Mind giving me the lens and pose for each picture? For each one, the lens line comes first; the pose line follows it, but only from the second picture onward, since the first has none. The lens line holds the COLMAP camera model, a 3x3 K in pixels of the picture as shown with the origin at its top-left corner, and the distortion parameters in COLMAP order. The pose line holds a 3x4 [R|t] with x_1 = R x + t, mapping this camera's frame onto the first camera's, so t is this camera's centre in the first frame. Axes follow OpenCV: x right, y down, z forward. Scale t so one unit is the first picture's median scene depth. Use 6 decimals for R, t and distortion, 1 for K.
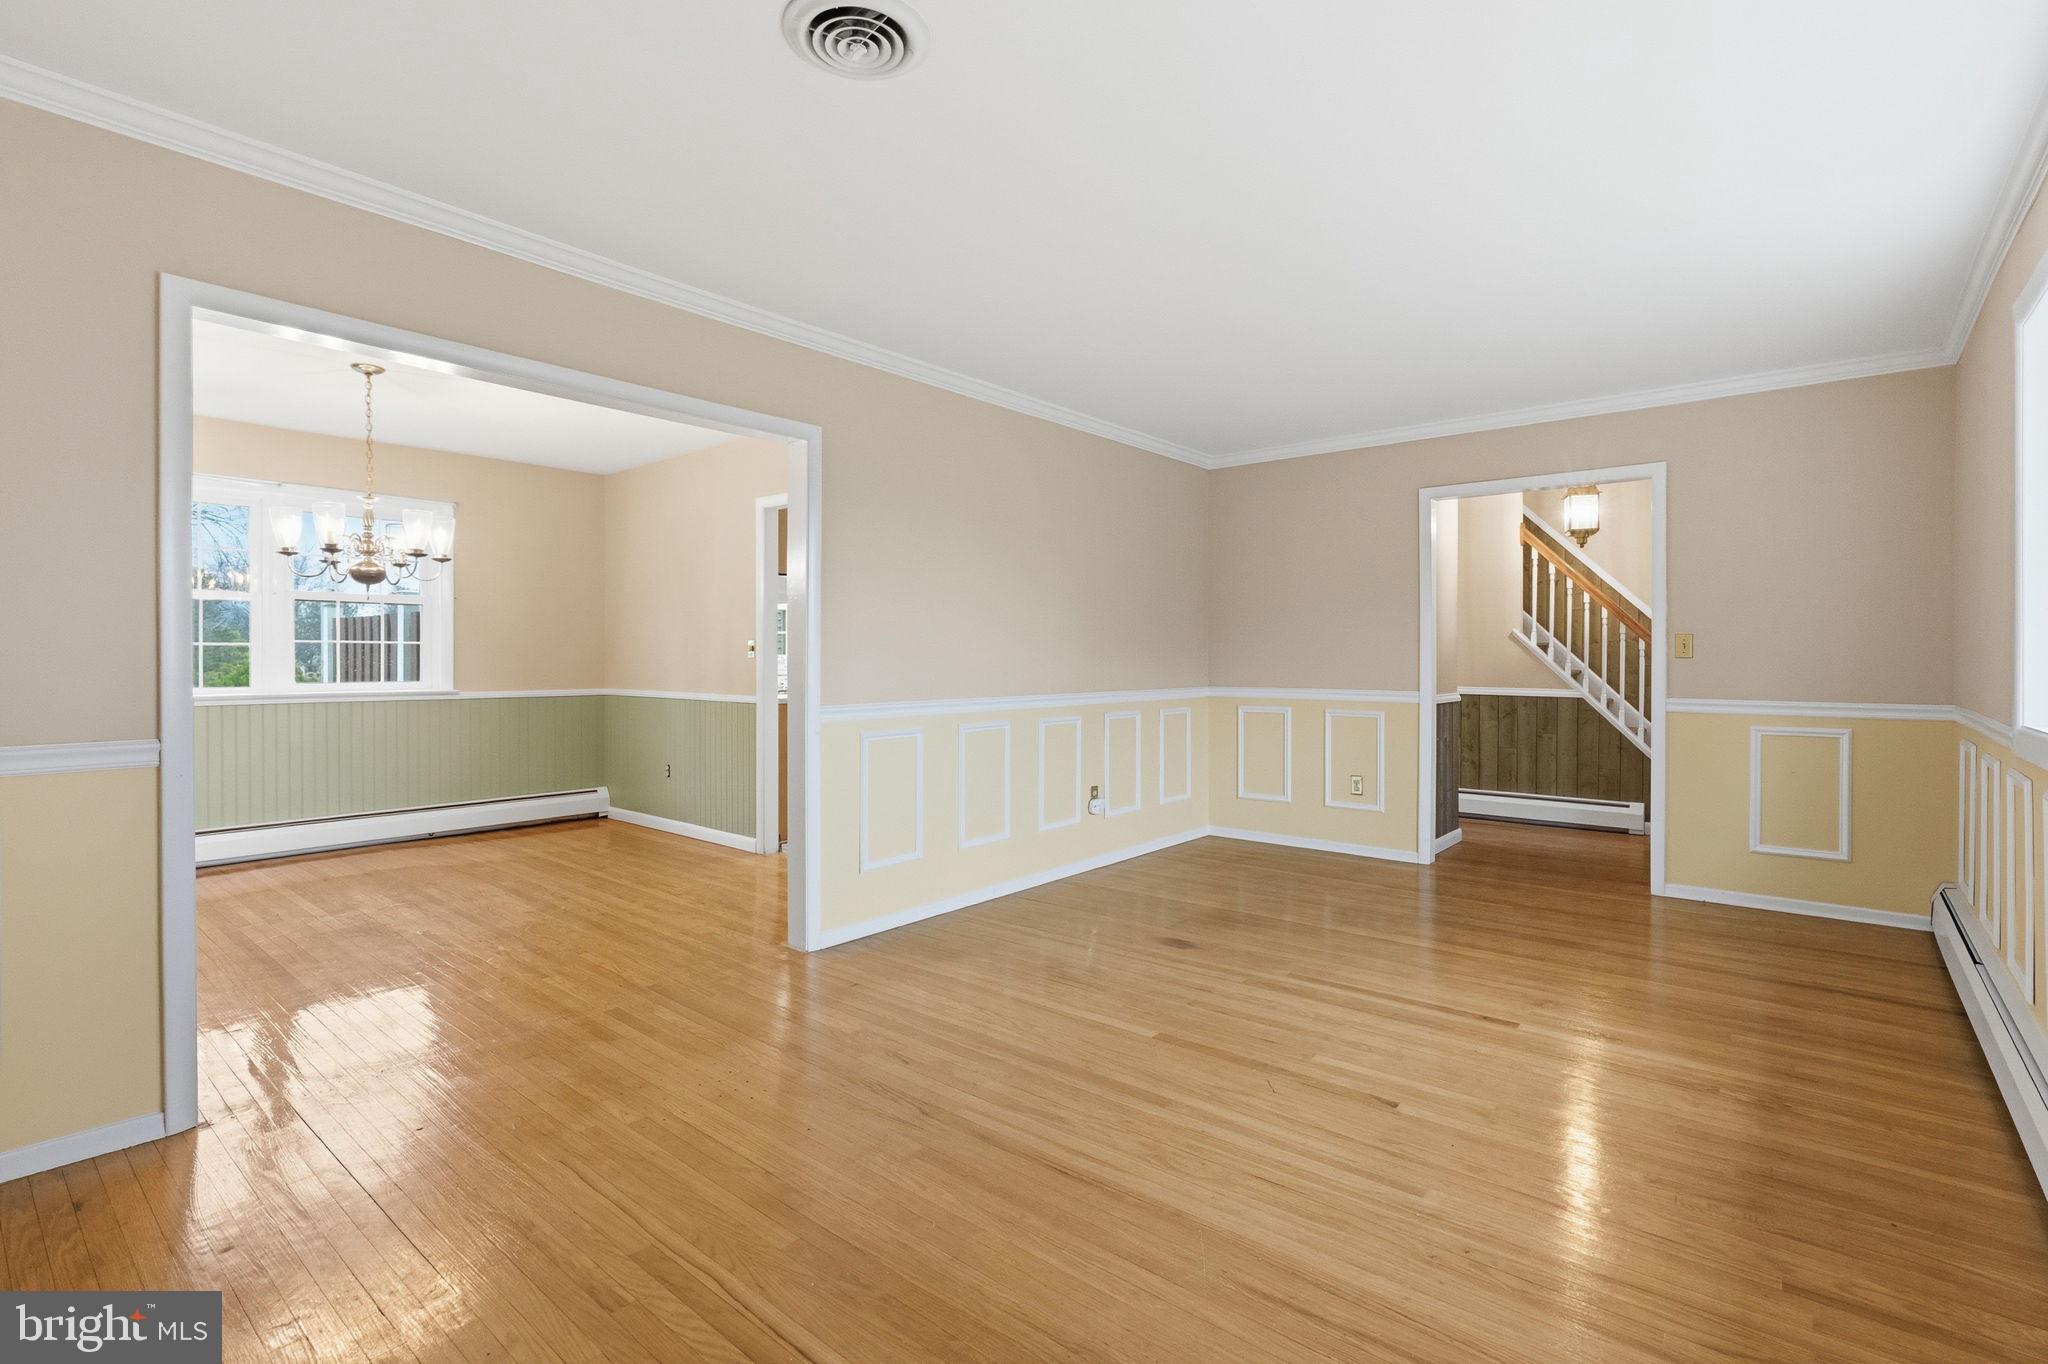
lens RADIAL K [[956.7, 0, 1028.1], [0, 956.7, 650.0], [0, 0, 1]] dist [-0.009359, 0.001384]
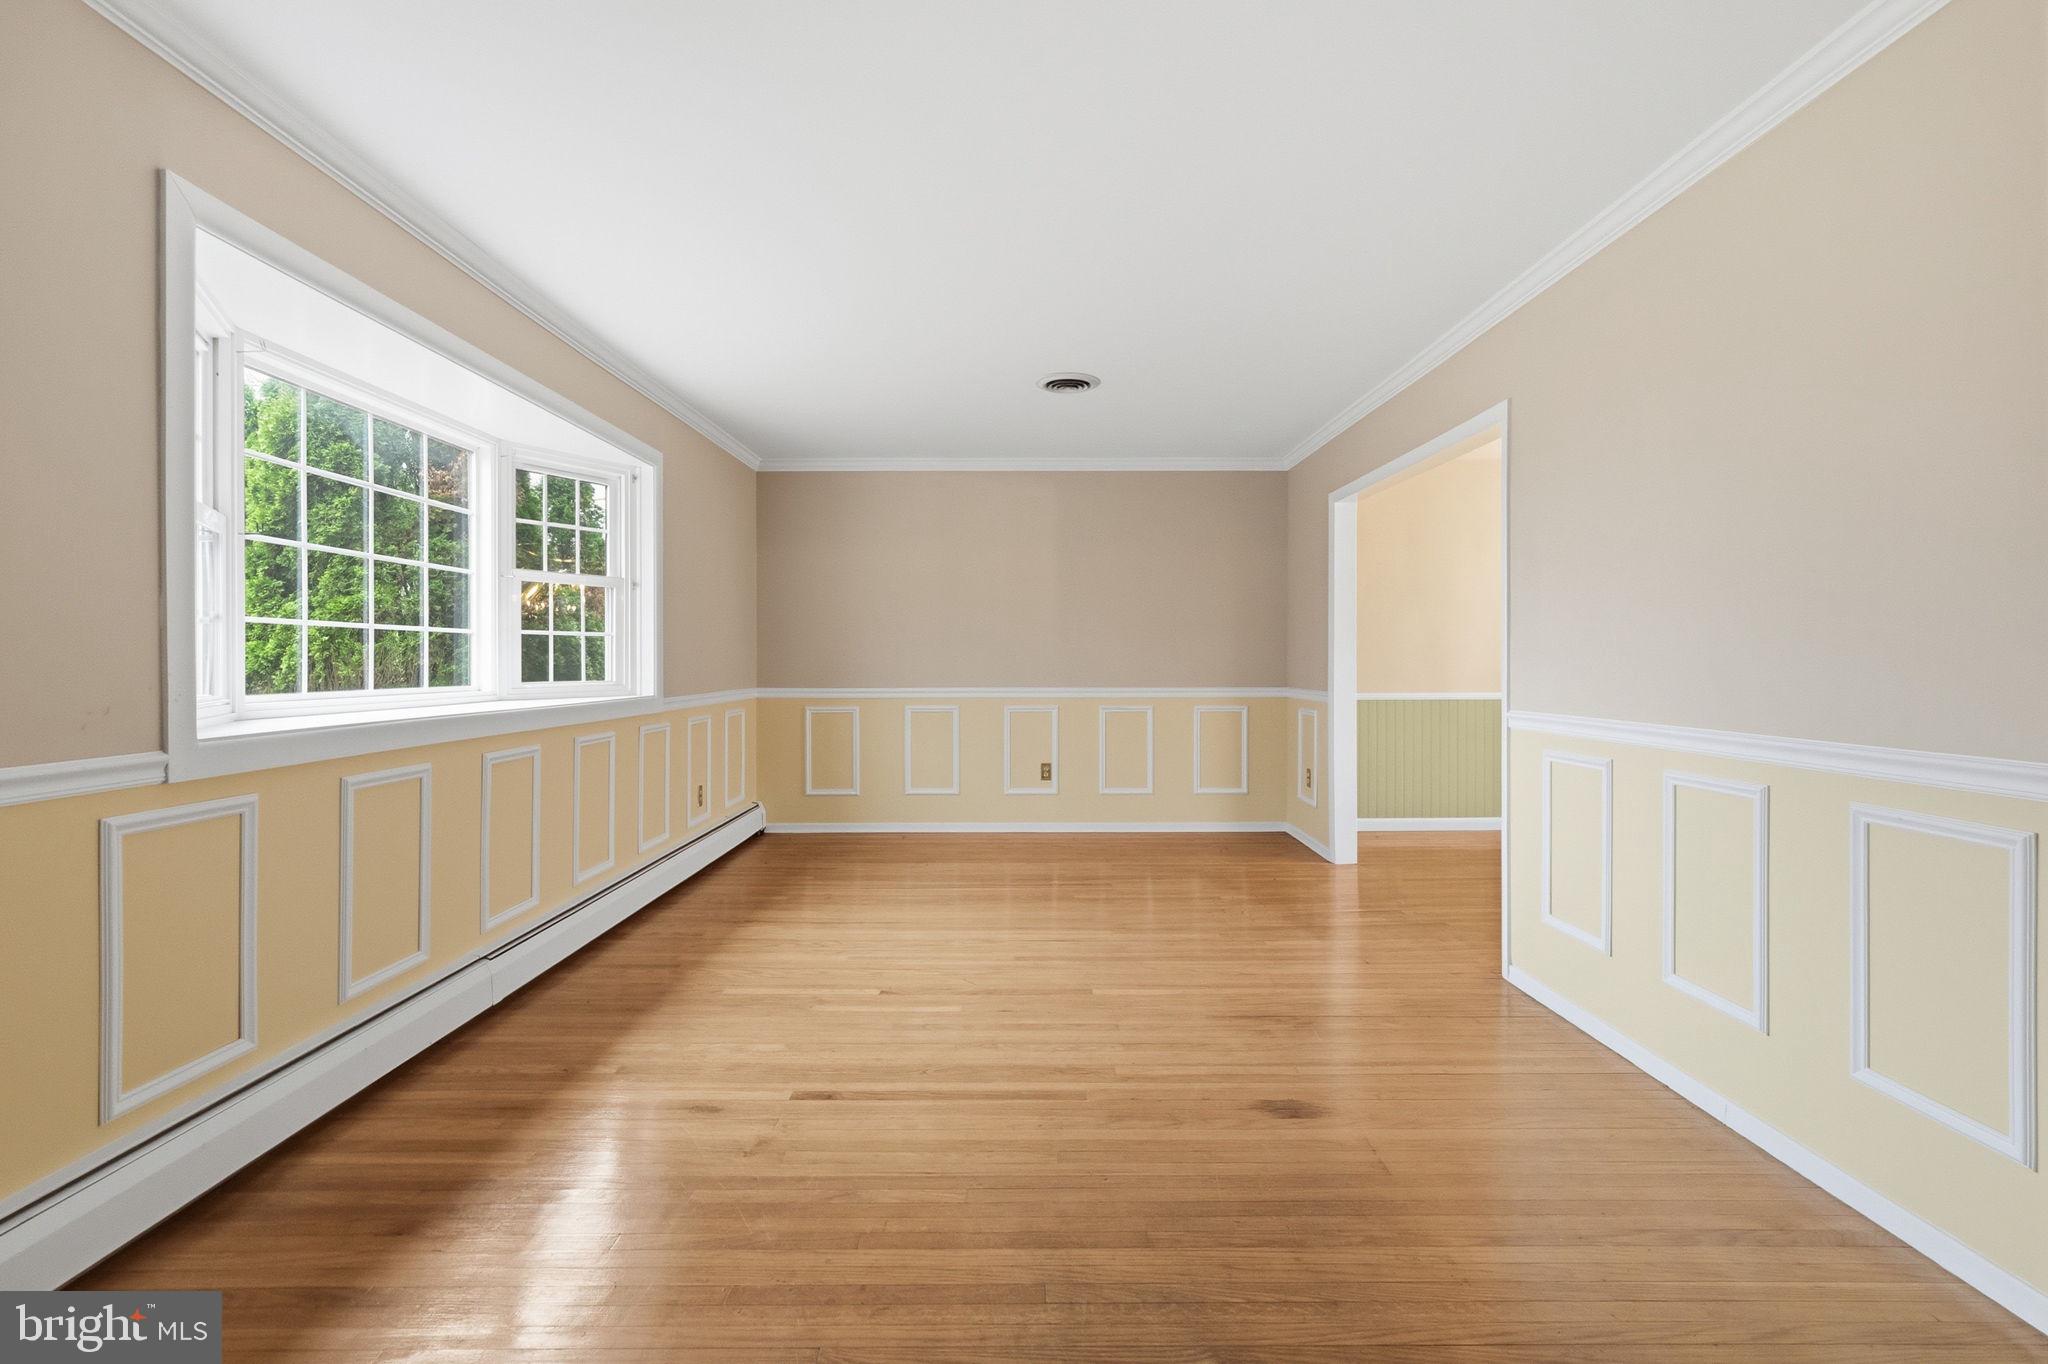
lens RADIAL K [[956.7, 0, 1030.3], [0, 956.7, 670.4], [0, 0, 1]] dist [-0.009359, 0.001384]
pose [[-0.768691, 0.010657, -0.639531, 0.912974], [0.007534, 0.999943, 0.007607, 0.015285], [0.639576, 0.001029, -0.768727, 1.833392]]
